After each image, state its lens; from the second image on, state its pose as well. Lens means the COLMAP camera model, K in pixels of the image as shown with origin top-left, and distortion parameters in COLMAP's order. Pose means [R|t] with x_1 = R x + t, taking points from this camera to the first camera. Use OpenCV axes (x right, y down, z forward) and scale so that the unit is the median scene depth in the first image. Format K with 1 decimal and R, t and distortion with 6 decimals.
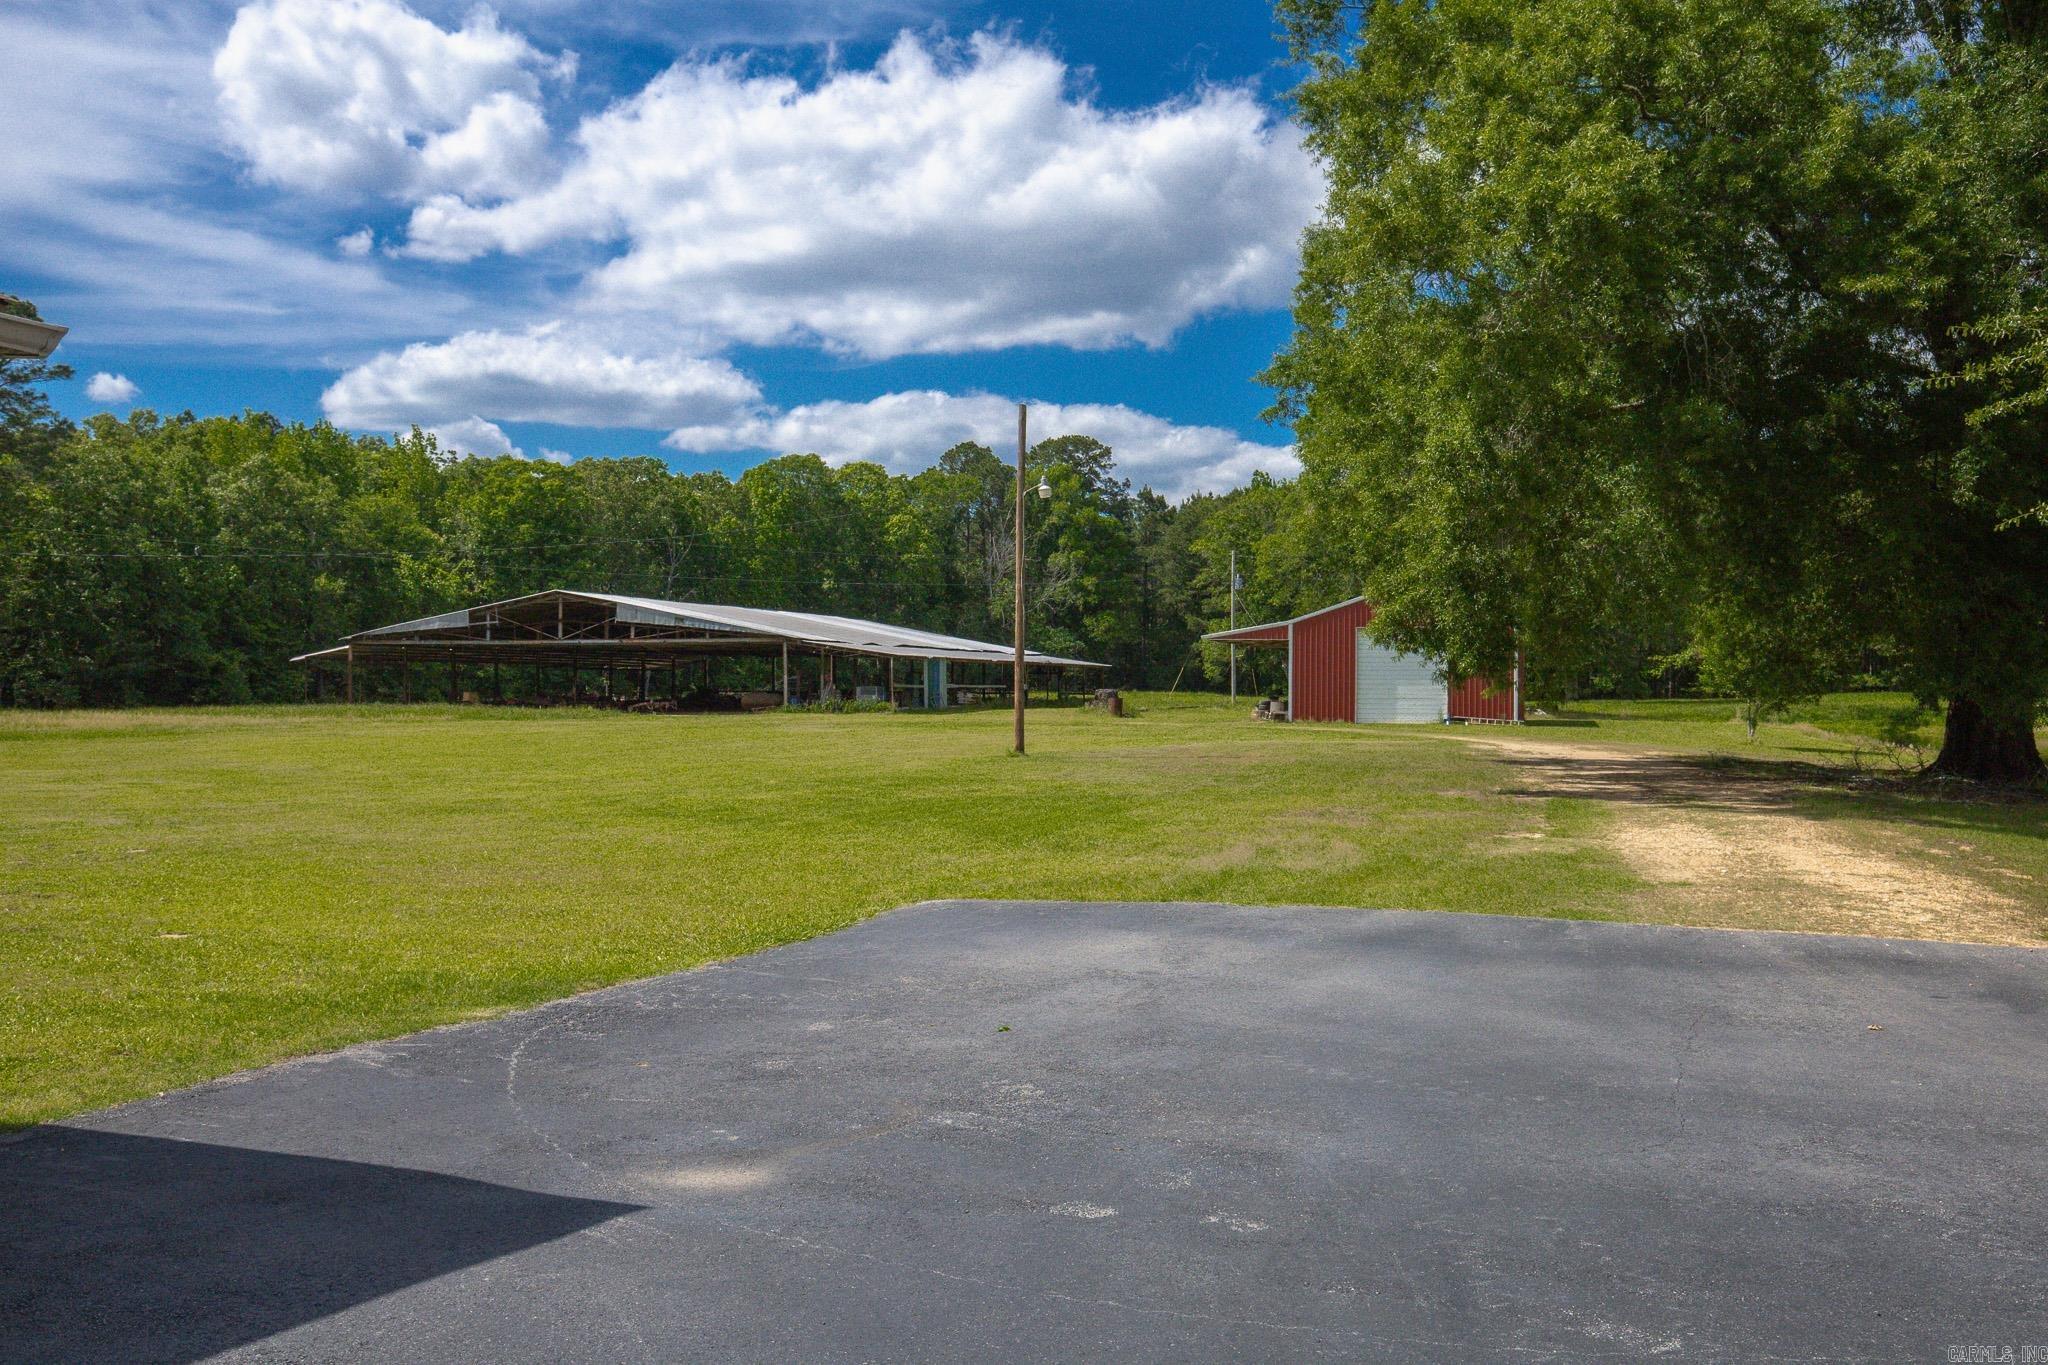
lens RADIAL K [[1809.8, 0, 1024.0], [0, 1809.8, 682.5], [0, 0, 1]] dist [-0.002263, -0.000058]
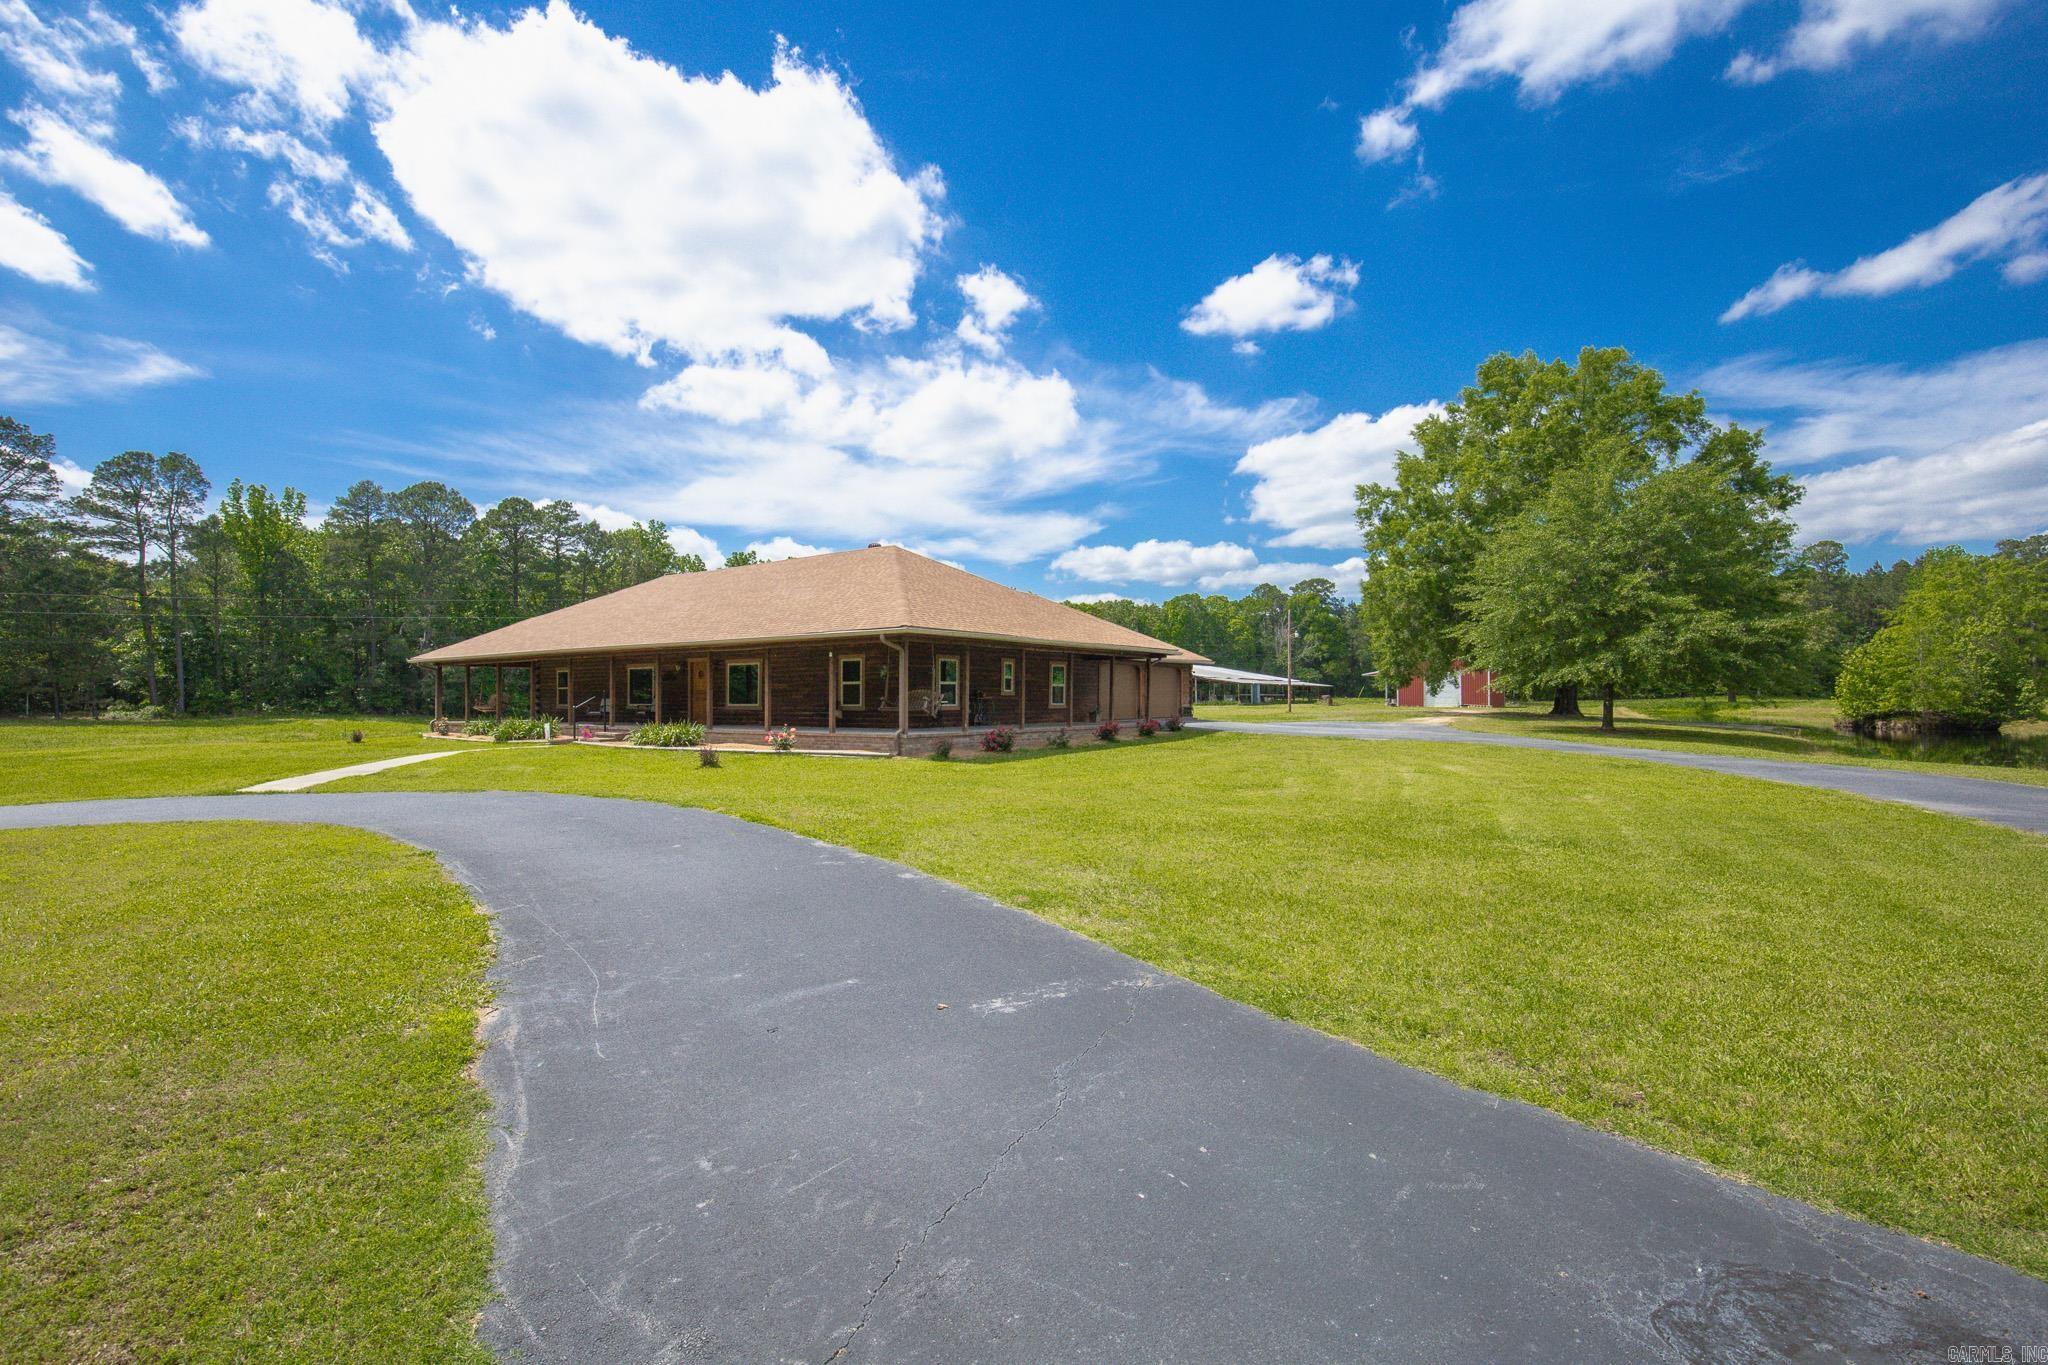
lens RADIAL K [[935.9, 0, 1002.9], [0, 935.9, 684.3], [0, 0, 1]] dist [-0.035822, 0.006366]
pose [[0.954540, -0.009016, -0.297948, 0.001378], [0.005162, 0.999893, -0.013717, 0.002184], [0.298039, 0.011555, 0.954484, -0.214703]]
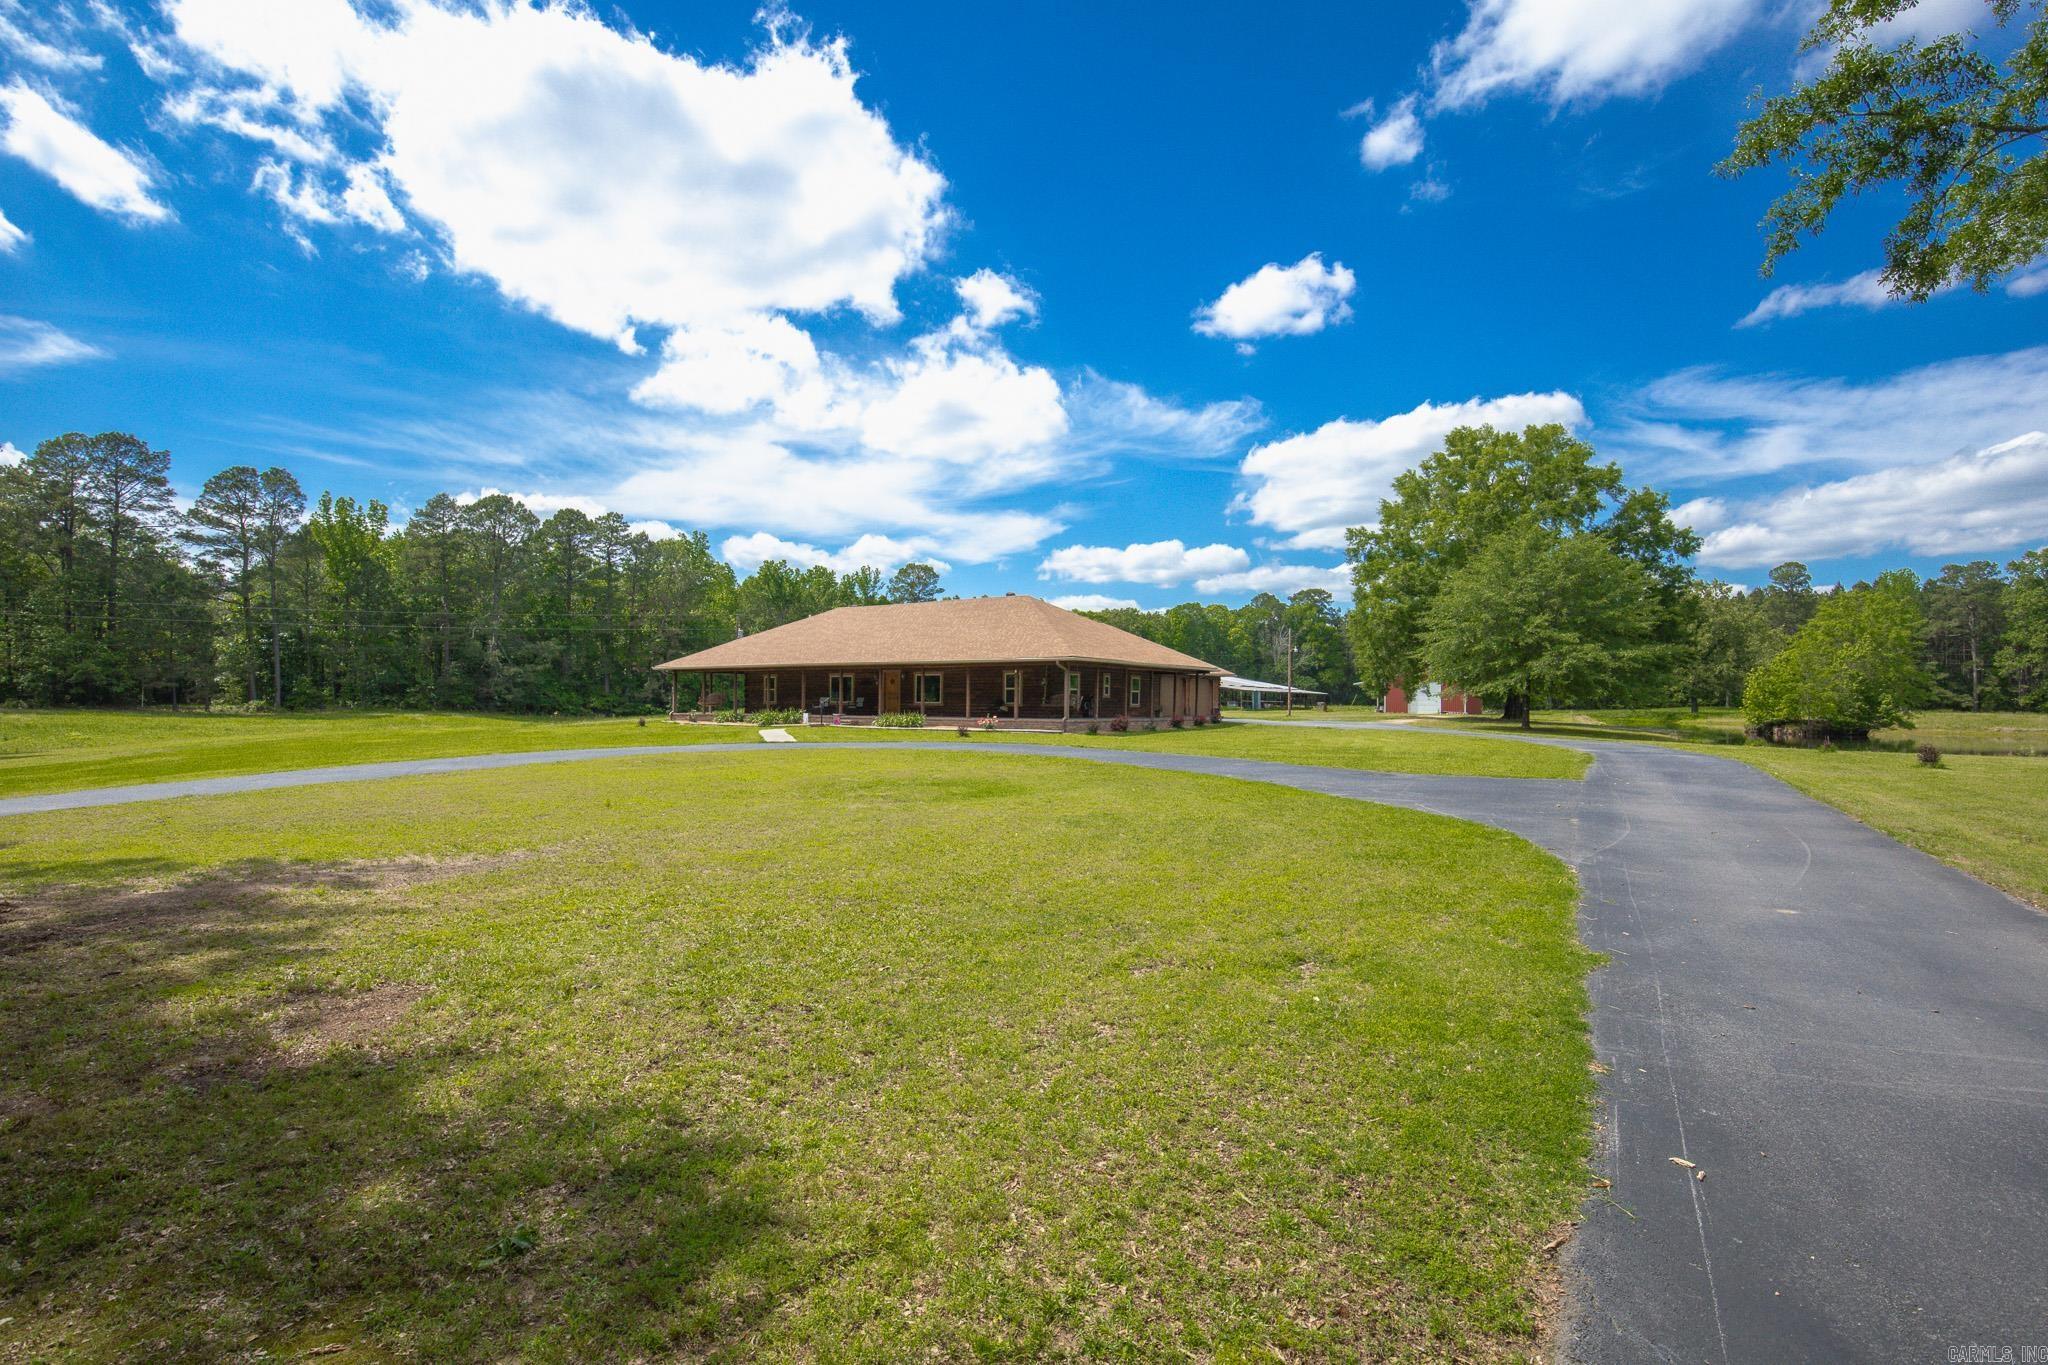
lens RADIAL K [[978.5, 0, 1008.5], [0, 978.5, 682.4], [0, 0, 1]] dist [-0.034875, 0.008263]
pose [[0.960781, -0.000213, -0.277309, -0.000322], [-0.005513, 0.999787, -0.019867, 0.003134], [0.277254, 0.020617, 0.960575, -0.317931]]
